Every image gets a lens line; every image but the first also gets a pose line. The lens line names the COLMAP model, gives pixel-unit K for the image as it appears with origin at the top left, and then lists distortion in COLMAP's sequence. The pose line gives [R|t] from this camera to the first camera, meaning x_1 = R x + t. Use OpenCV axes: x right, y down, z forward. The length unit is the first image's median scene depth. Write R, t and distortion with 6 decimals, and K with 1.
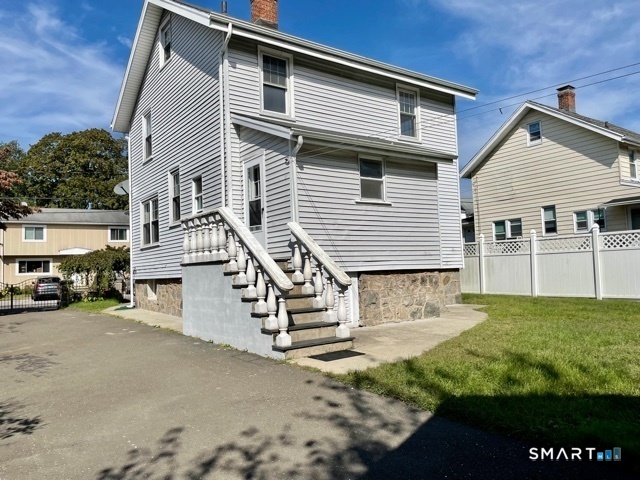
lens RADIAL K [[479.9, 0, 319.7], [0, 479.9, 240.9], [0, 0, 1]] dist [0.009002, -0.012629]
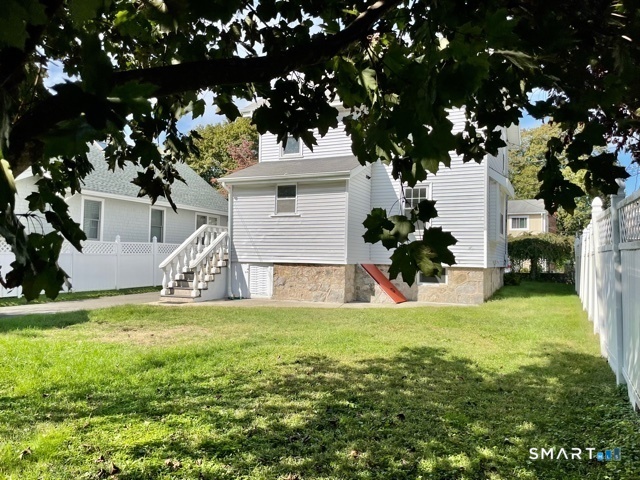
lens RADIAL K [[479.9, 0, 319.9], [0, 479.9, 240.7], [0, 0, 1]] dist [0.009002, -0.012629]
pose [[0.534643, 0.011970, -0.844993, 1.355996], [0.015446, 0.999594, 0.023933, -0.036536], [0.844937, -0.025847, 0.534241, 0.308253]]
